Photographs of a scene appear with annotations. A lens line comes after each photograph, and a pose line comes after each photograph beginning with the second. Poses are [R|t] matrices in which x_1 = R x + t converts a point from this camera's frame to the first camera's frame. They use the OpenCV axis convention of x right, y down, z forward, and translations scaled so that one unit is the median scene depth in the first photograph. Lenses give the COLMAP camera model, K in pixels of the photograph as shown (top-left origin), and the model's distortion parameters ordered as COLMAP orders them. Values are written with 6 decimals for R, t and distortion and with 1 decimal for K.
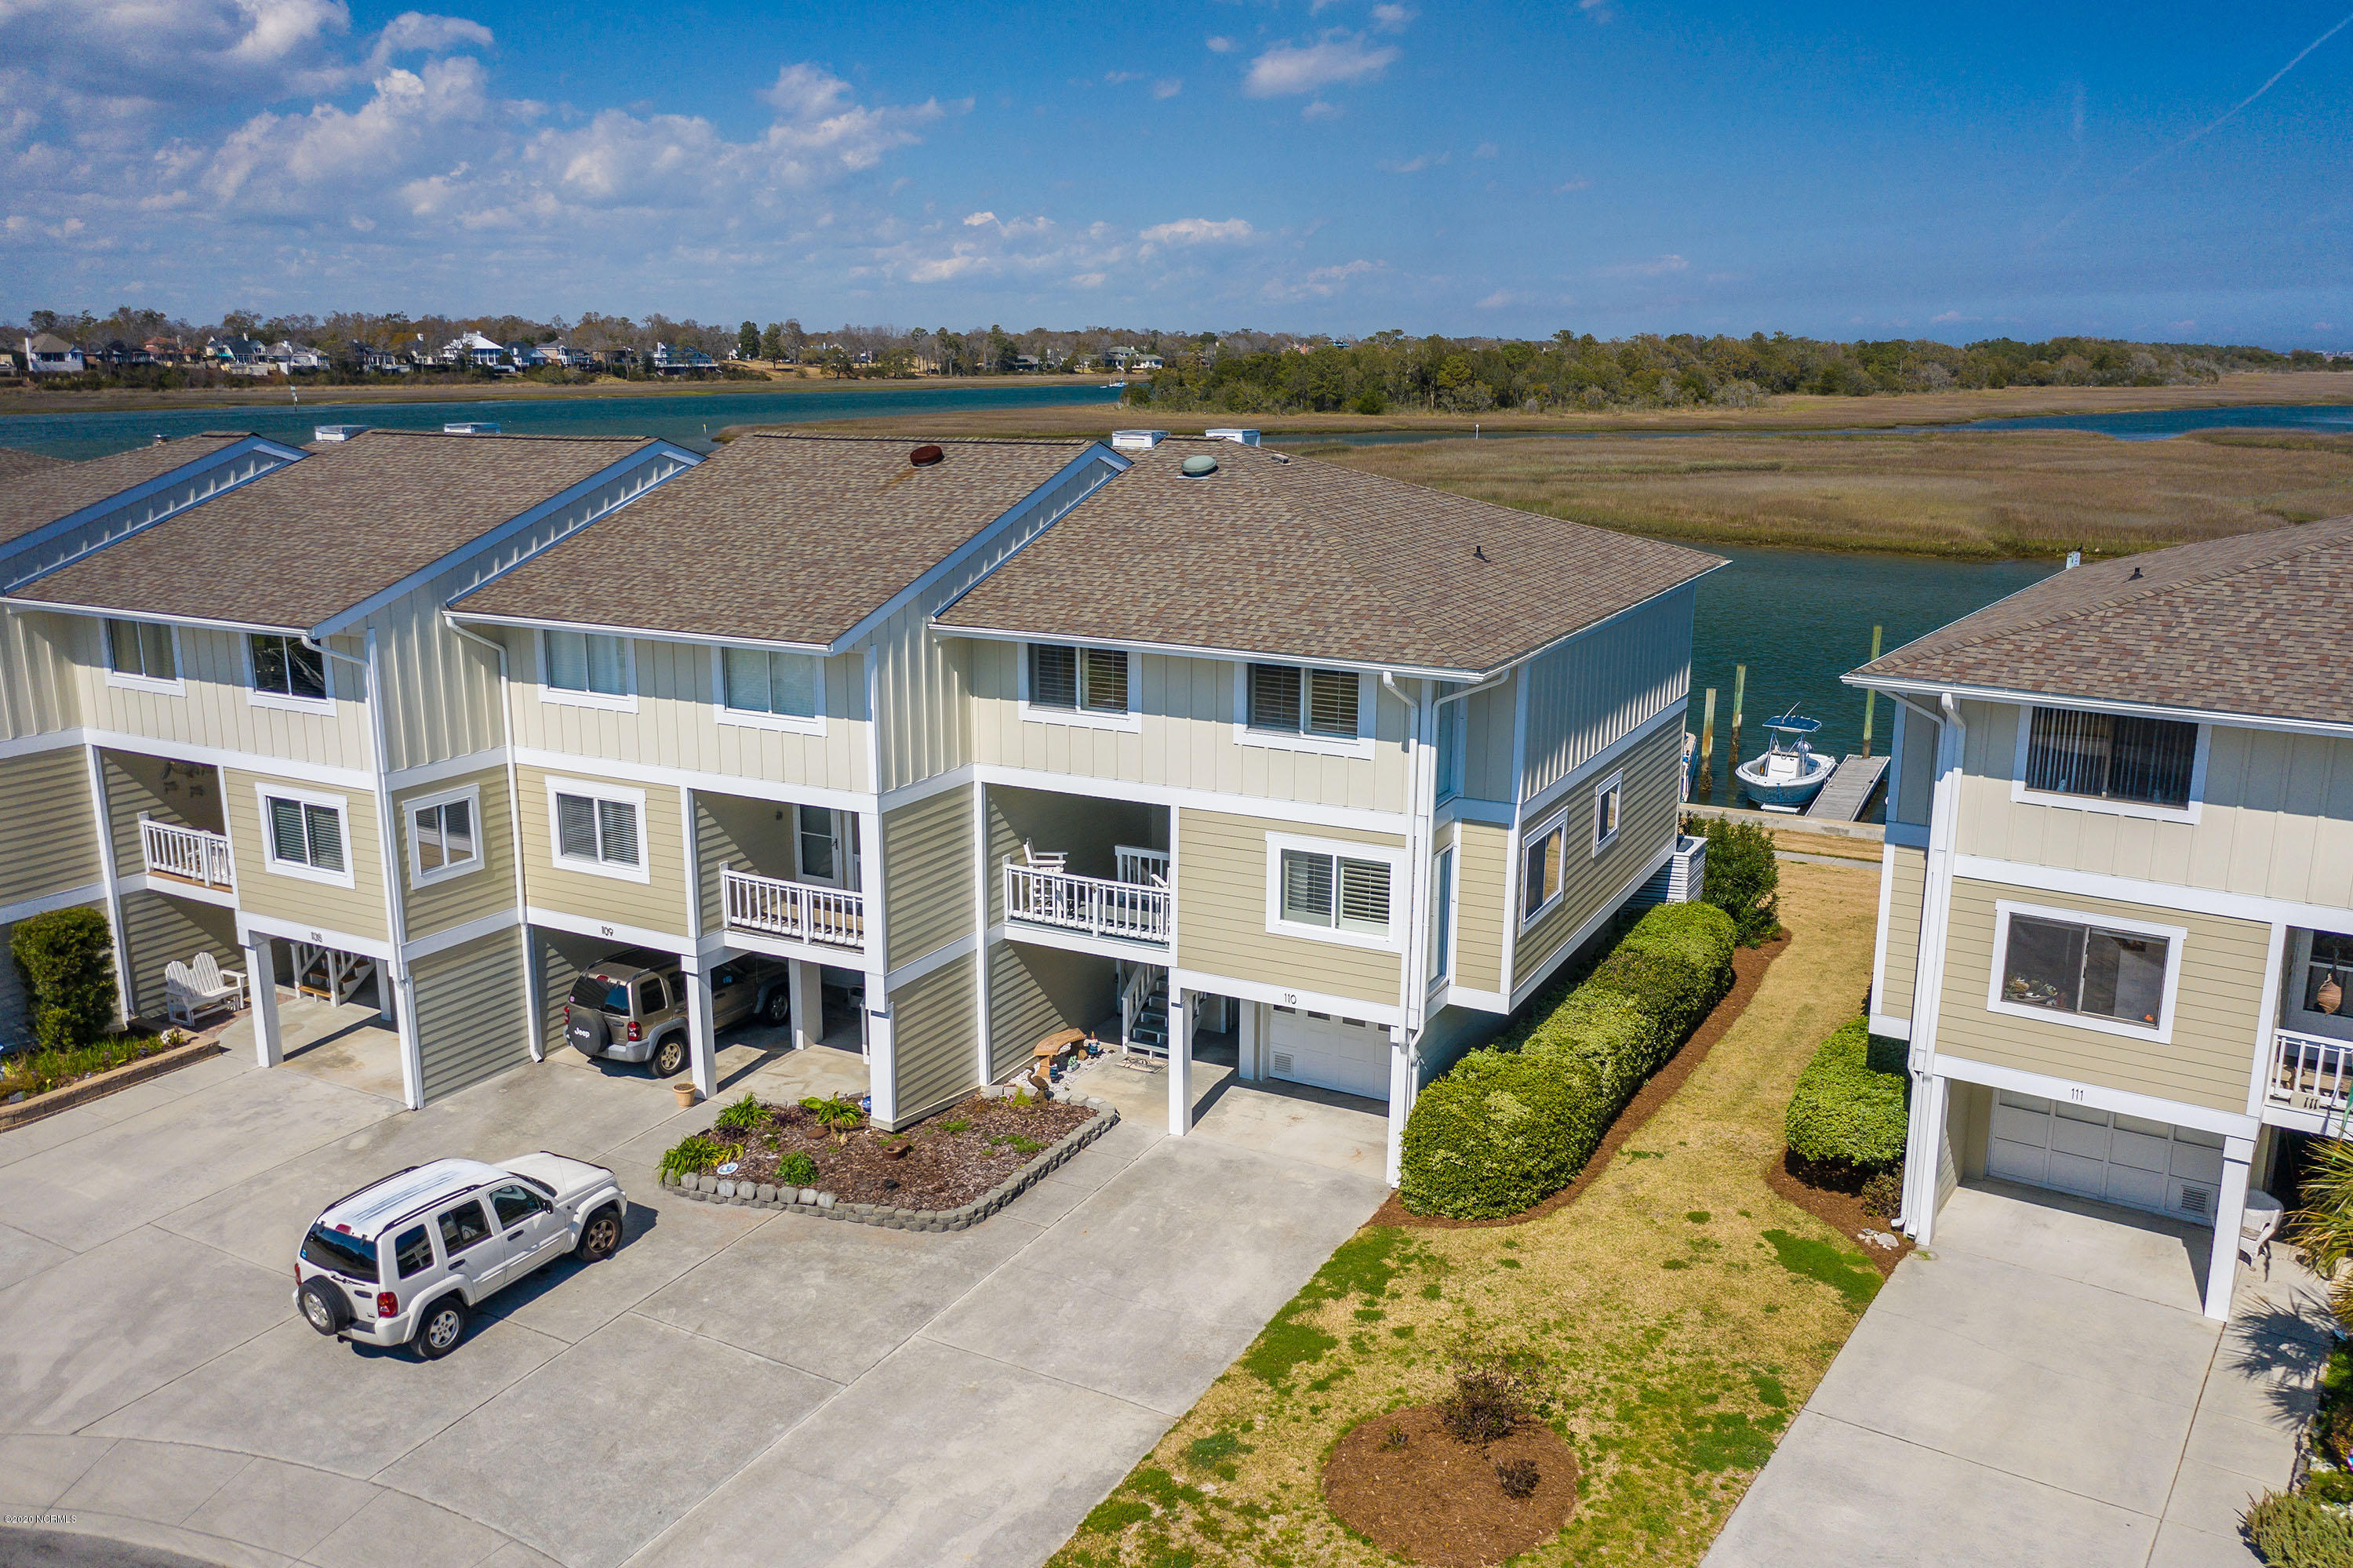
lens RADIAL K [[1851.3, 0, 1166.7], [0, 1851.3, 784.3], [0, 0, 1]] dist [-0.020162, 0.026725]
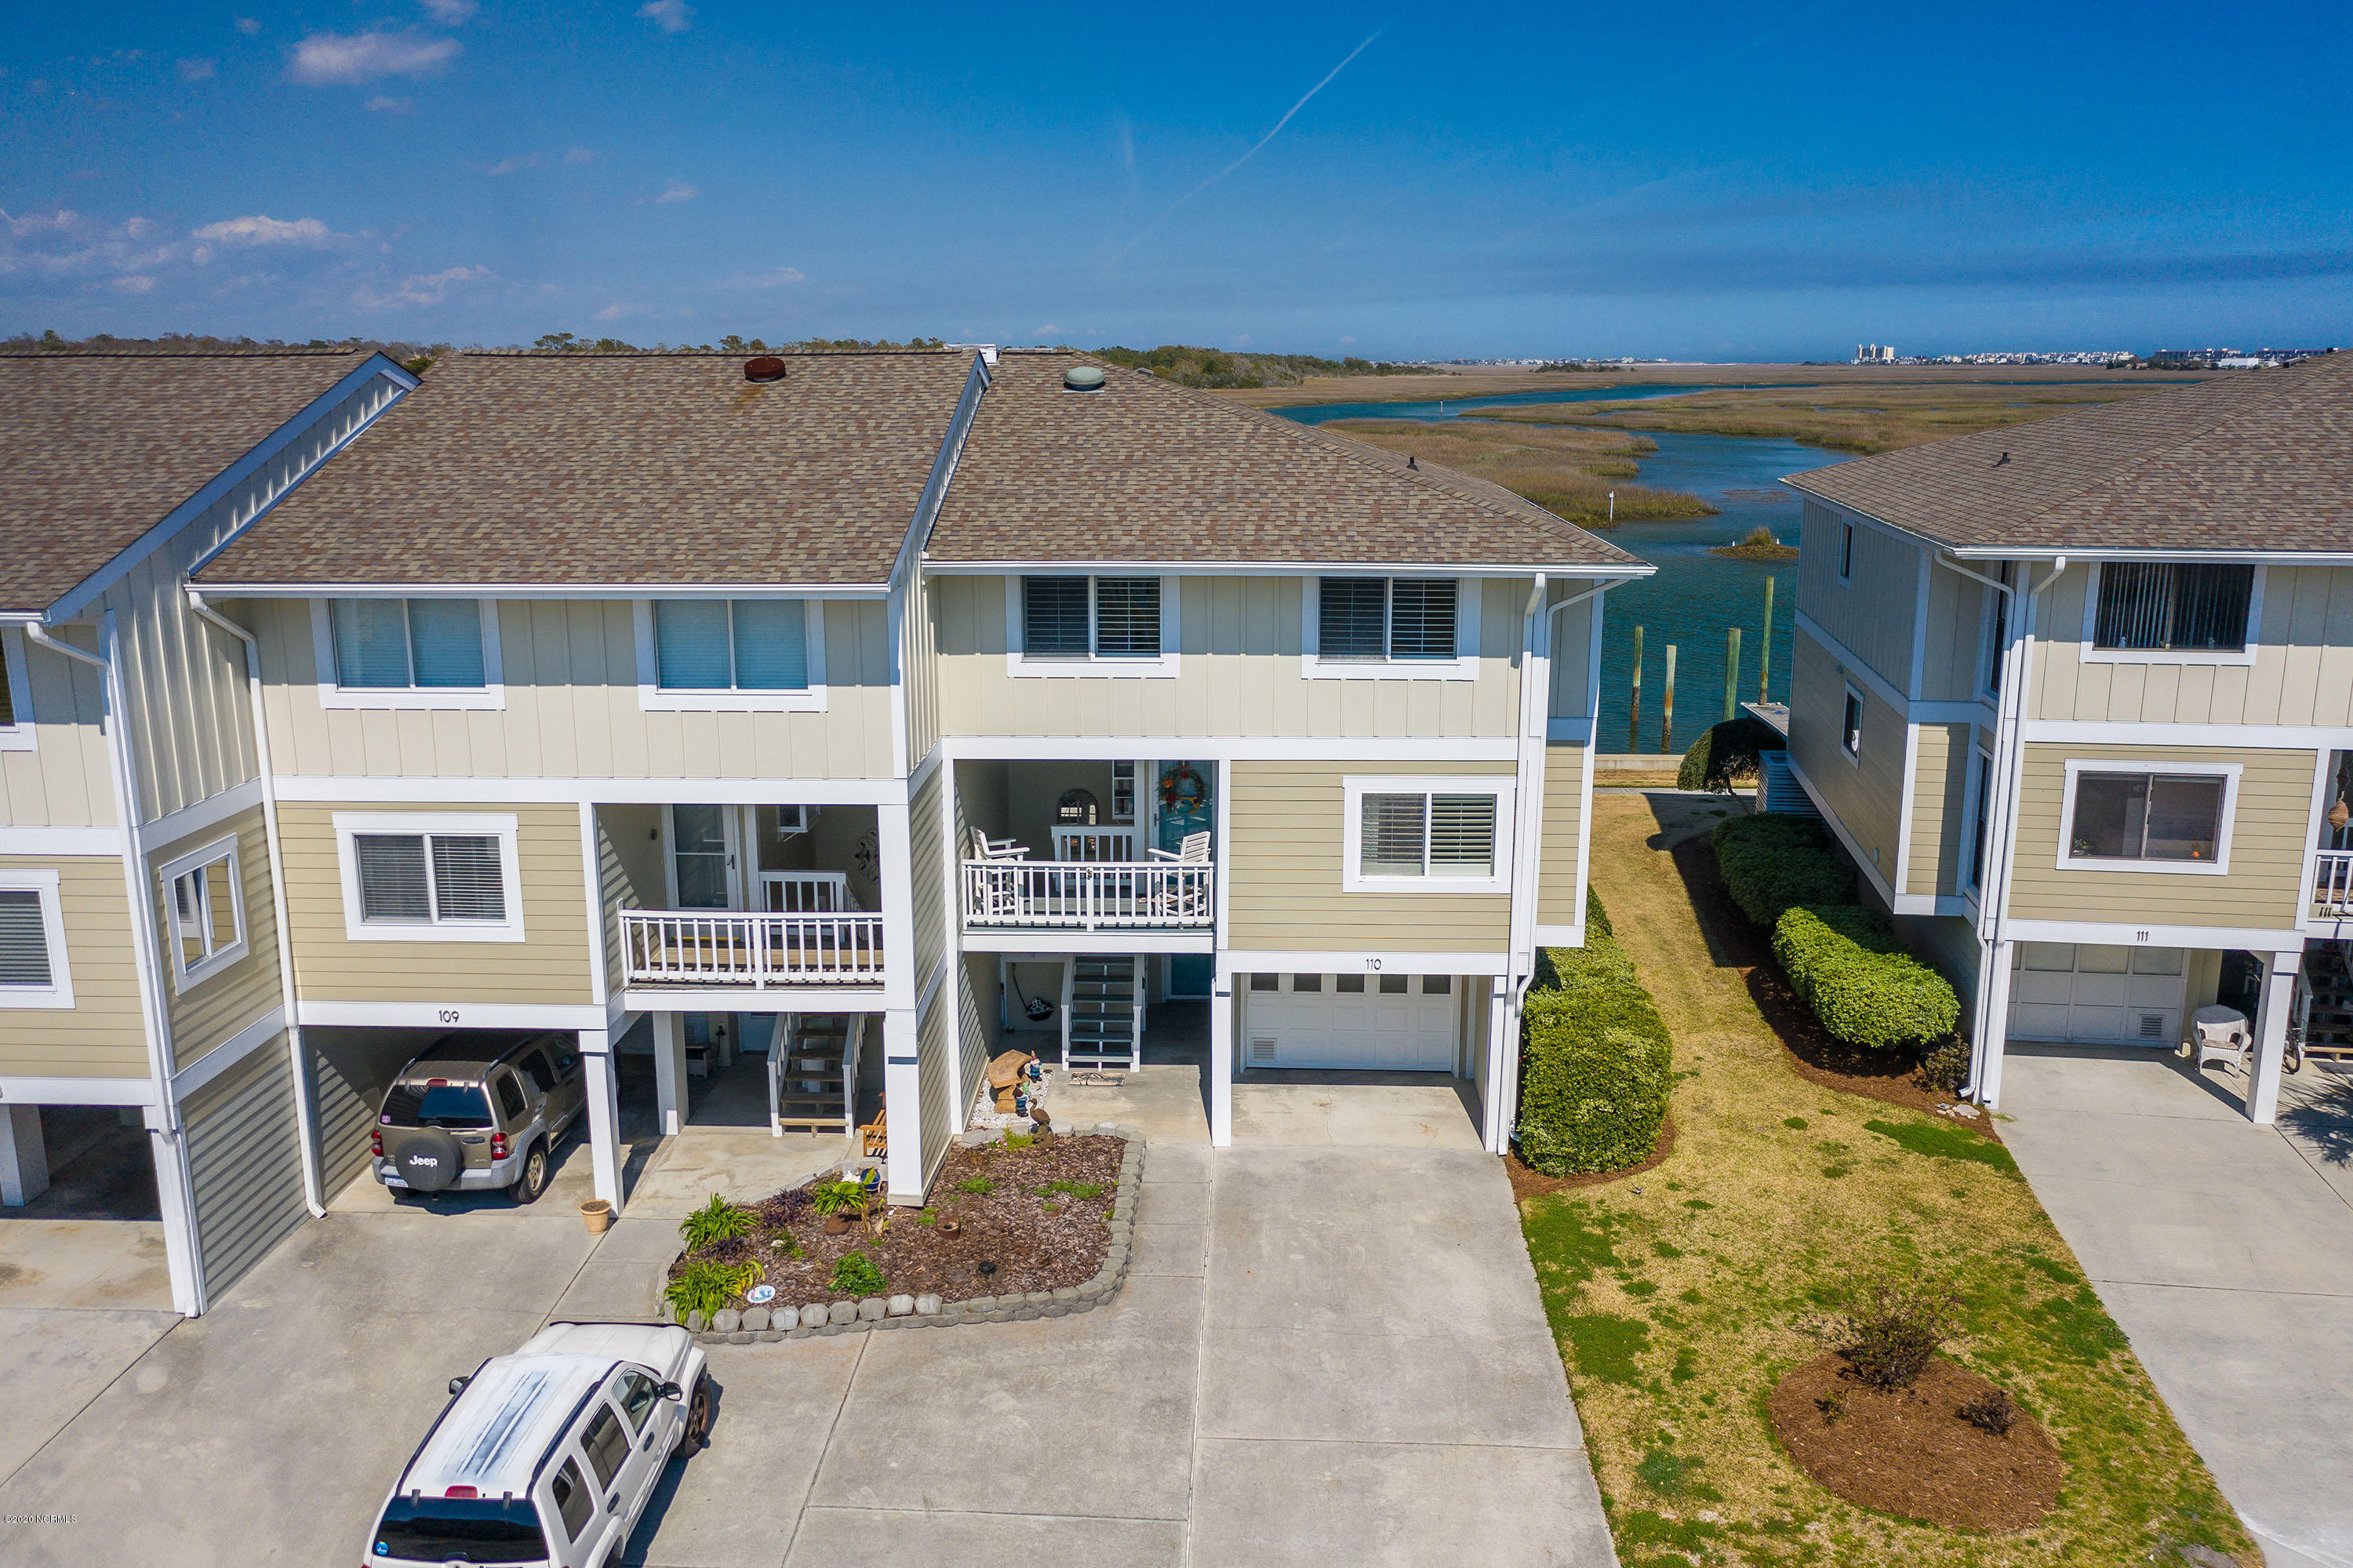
lens RADIAL K [[1851.3, 0, 1166.7], [0, 1851.3, 784.3], [0, 0, 1]] dist [-0.020162, 0.026725]
pose [[0.899545, -0.099854, 0.425263, -0.383101], [0.102648, 0.994582, 0.016404, 0.006338], [-0.424597, 0.028897, 0.904921, 0.241685]]
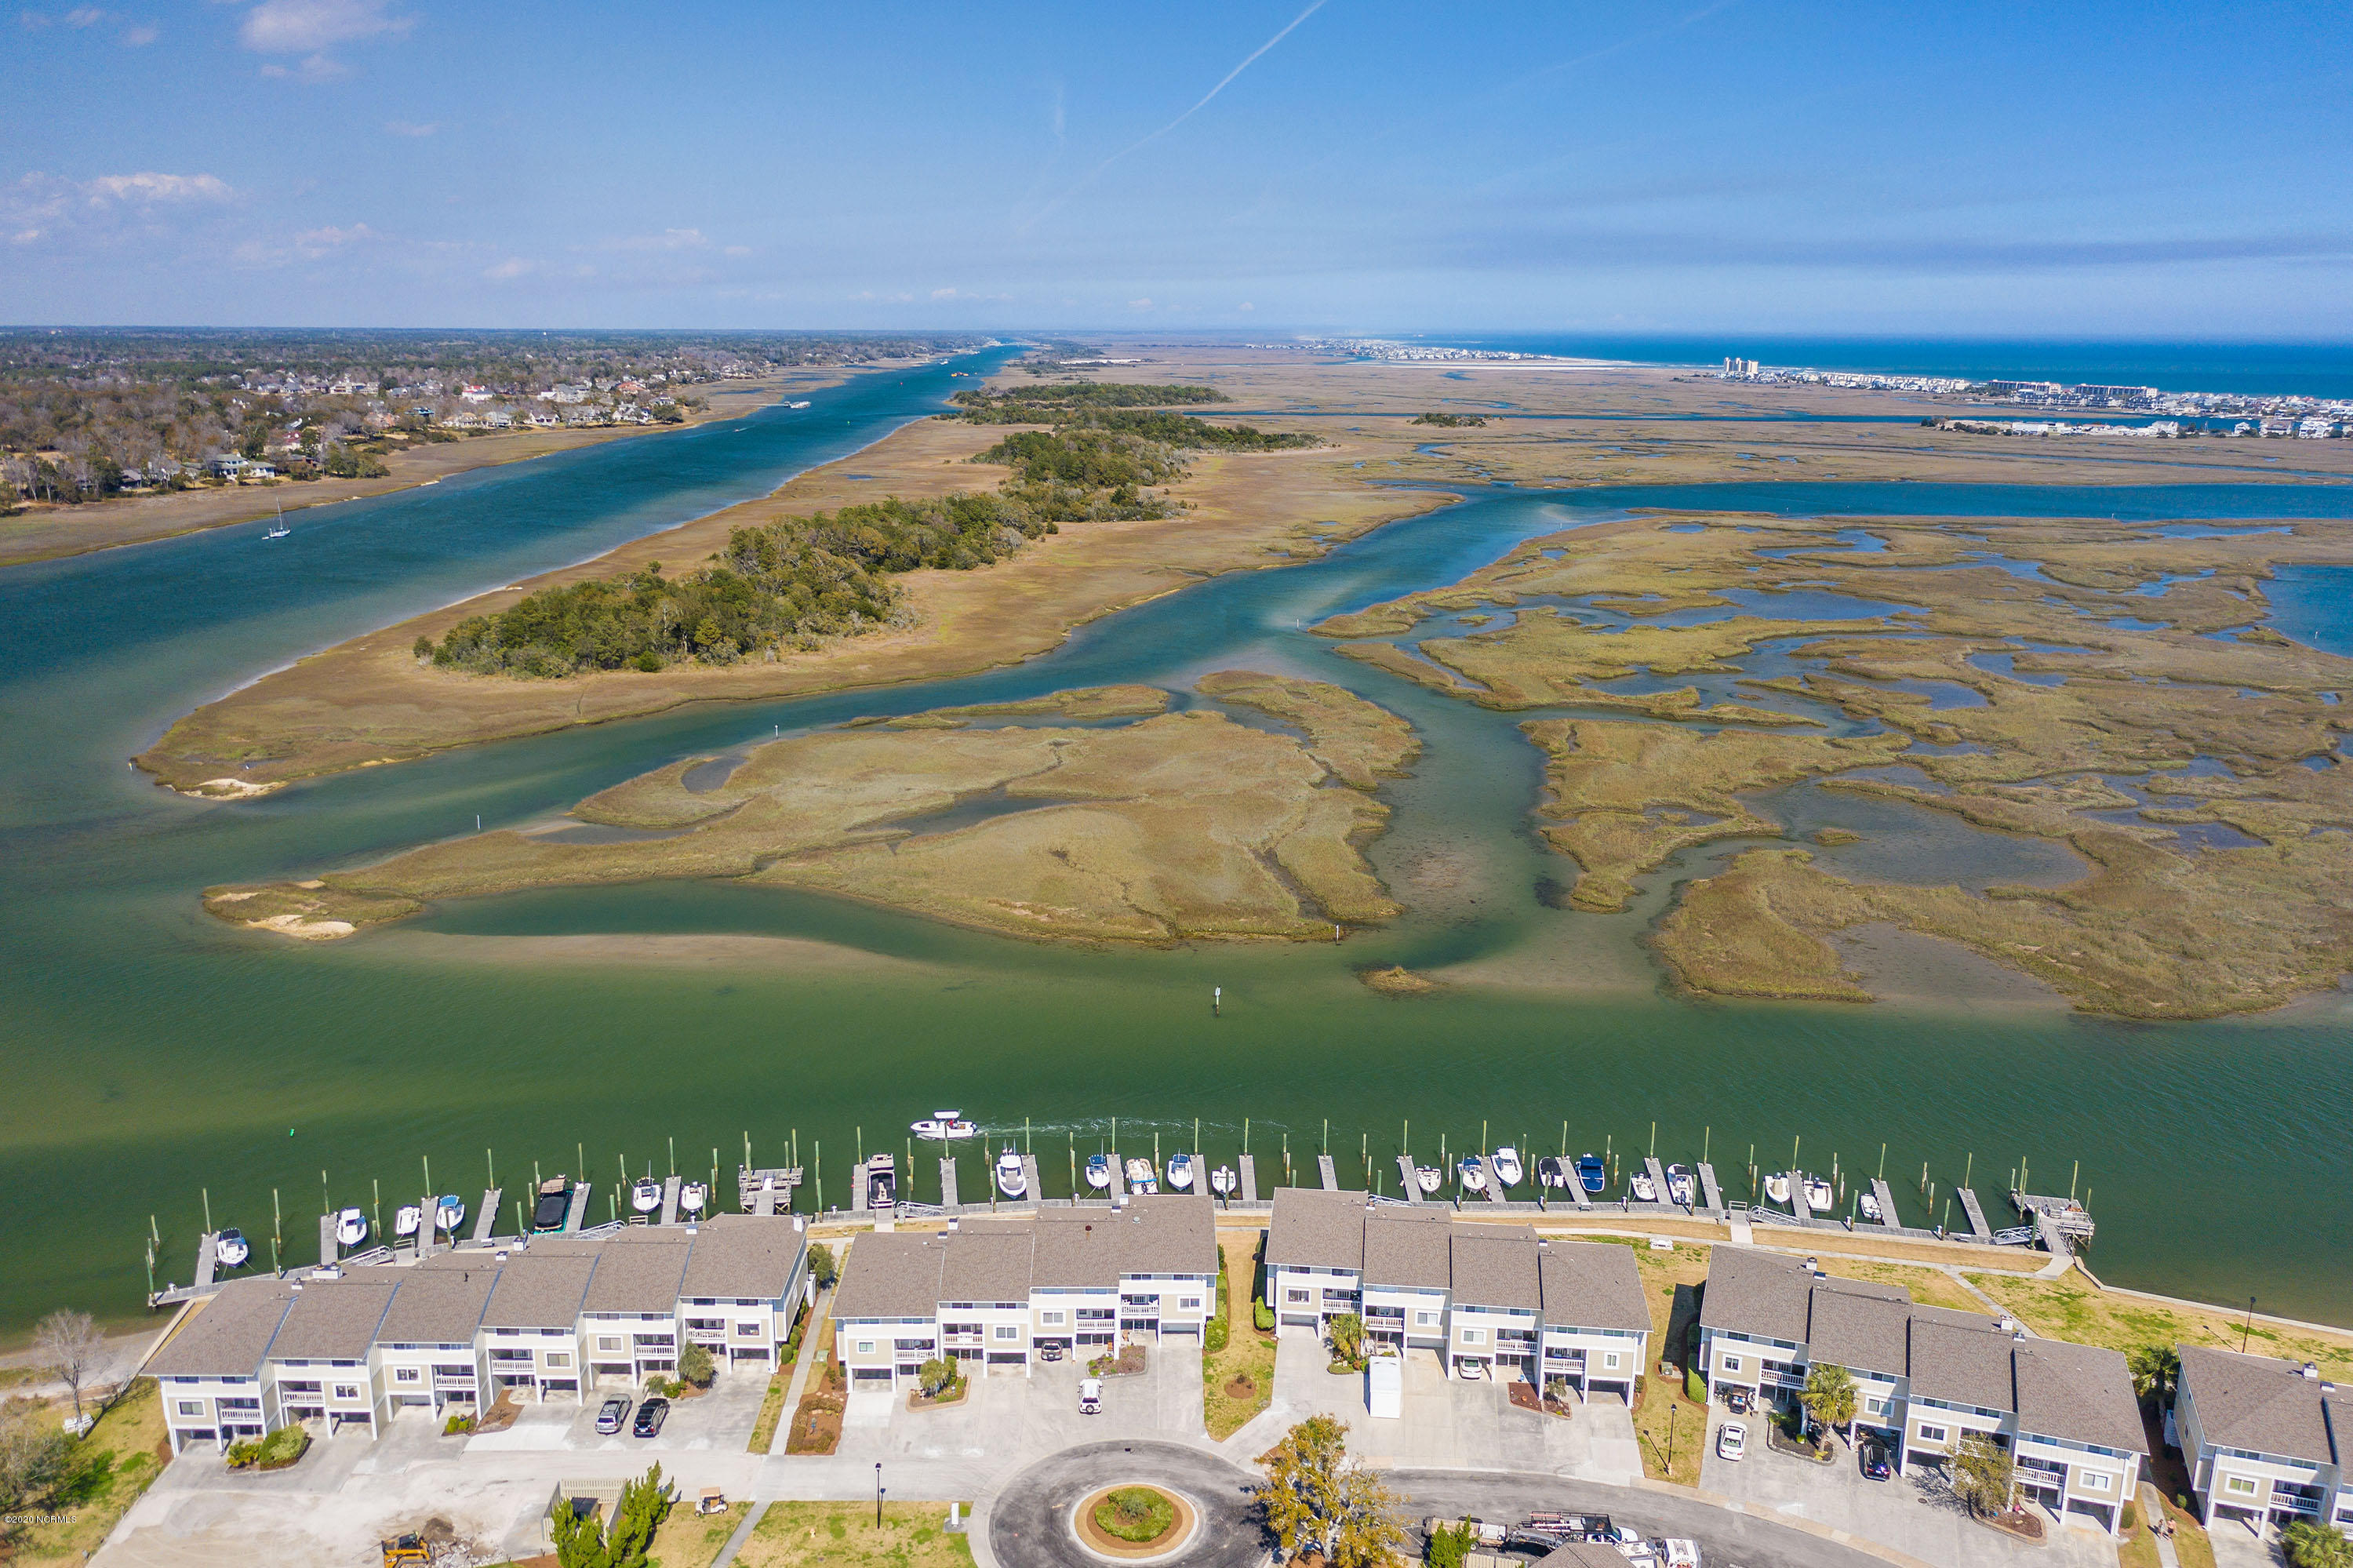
lens RADIAL K [[1851.3, 0, 1166.7], [0, 1851.3, 784.3], [0, 0, 1]] dist [-0.020162, 0.026725]
pose [[0.875164, -0.109705, 0.471225, -2.577858], [0.102587, 0.993885, 0.040857, -1.841191], [-0.472825, 0.012585, 0.881066, -4.222695]]
